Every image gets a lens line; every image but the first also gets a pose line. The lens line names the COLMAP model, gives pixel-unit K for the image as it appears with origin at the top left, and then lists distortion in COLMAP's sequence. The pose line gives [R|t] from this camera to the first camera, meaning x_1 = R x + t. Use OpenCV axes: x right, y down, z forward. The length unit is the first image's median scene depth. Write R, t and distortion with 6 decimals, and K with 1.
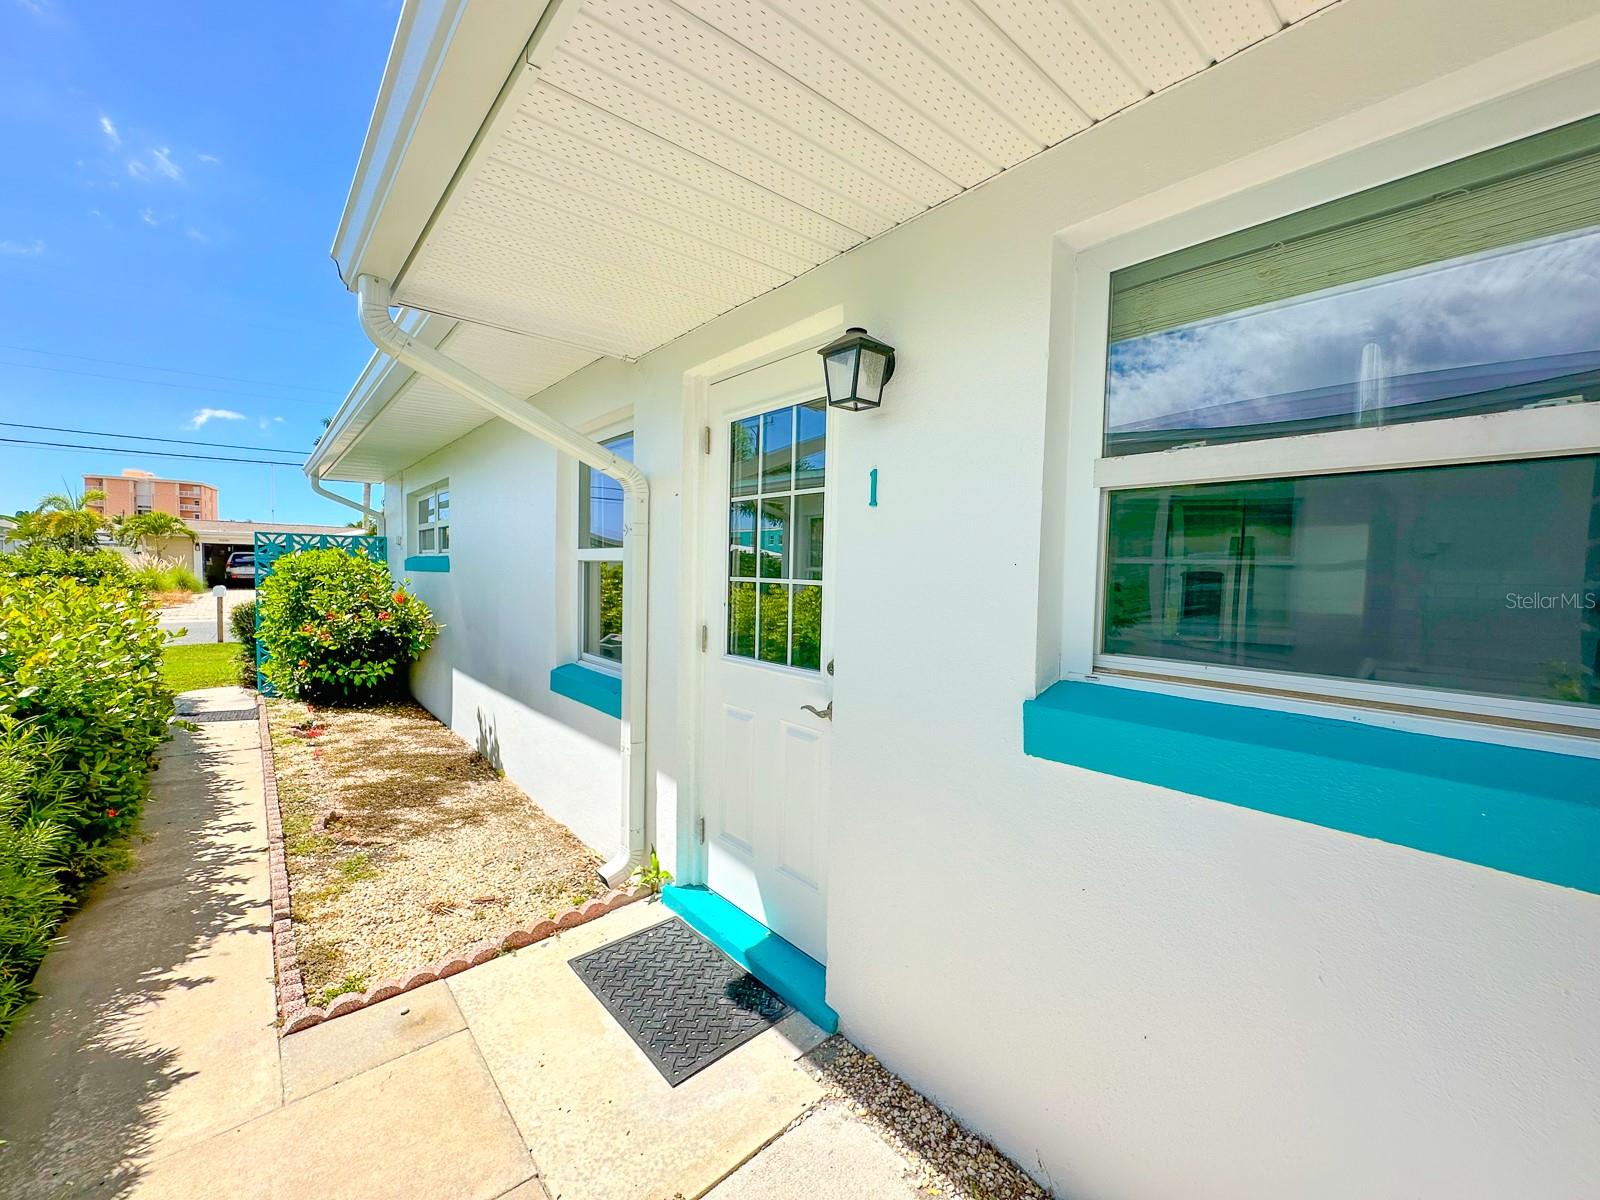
lens RADIAL K [[658.3, 0, 801.6], [0, 658.3, 603.5], [0, 0, 1]] dist [0.003267, -0.002067]
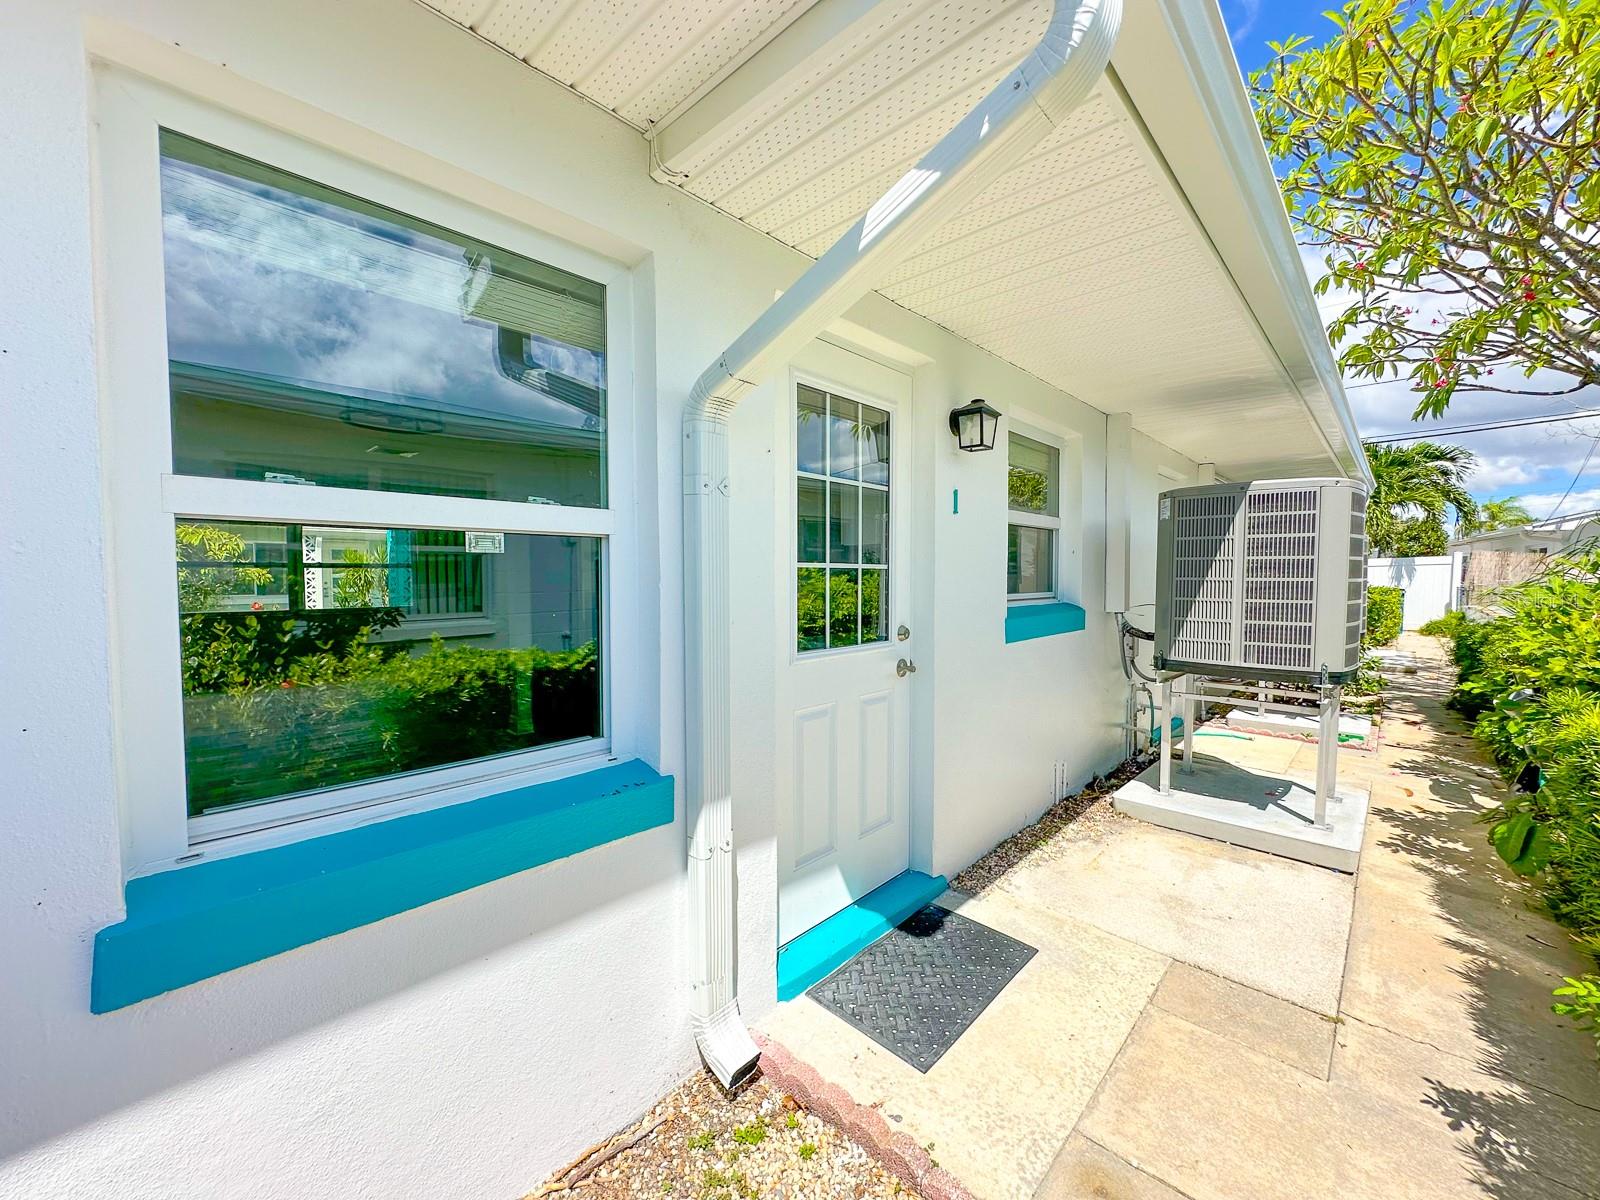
lens RADIAL K [[658.3, 0, 799.8], [0, 658.3, 602.0], [0, 0, 1]] dist [0.003267, -0.002067]
pose [[-0.129909, -0.058306, 0.989810, -1.101313], [0.049569, 0.996639, 0.065214, -0.050932], [-0.990286, 0.057535, -0.126582, 1.266082]]
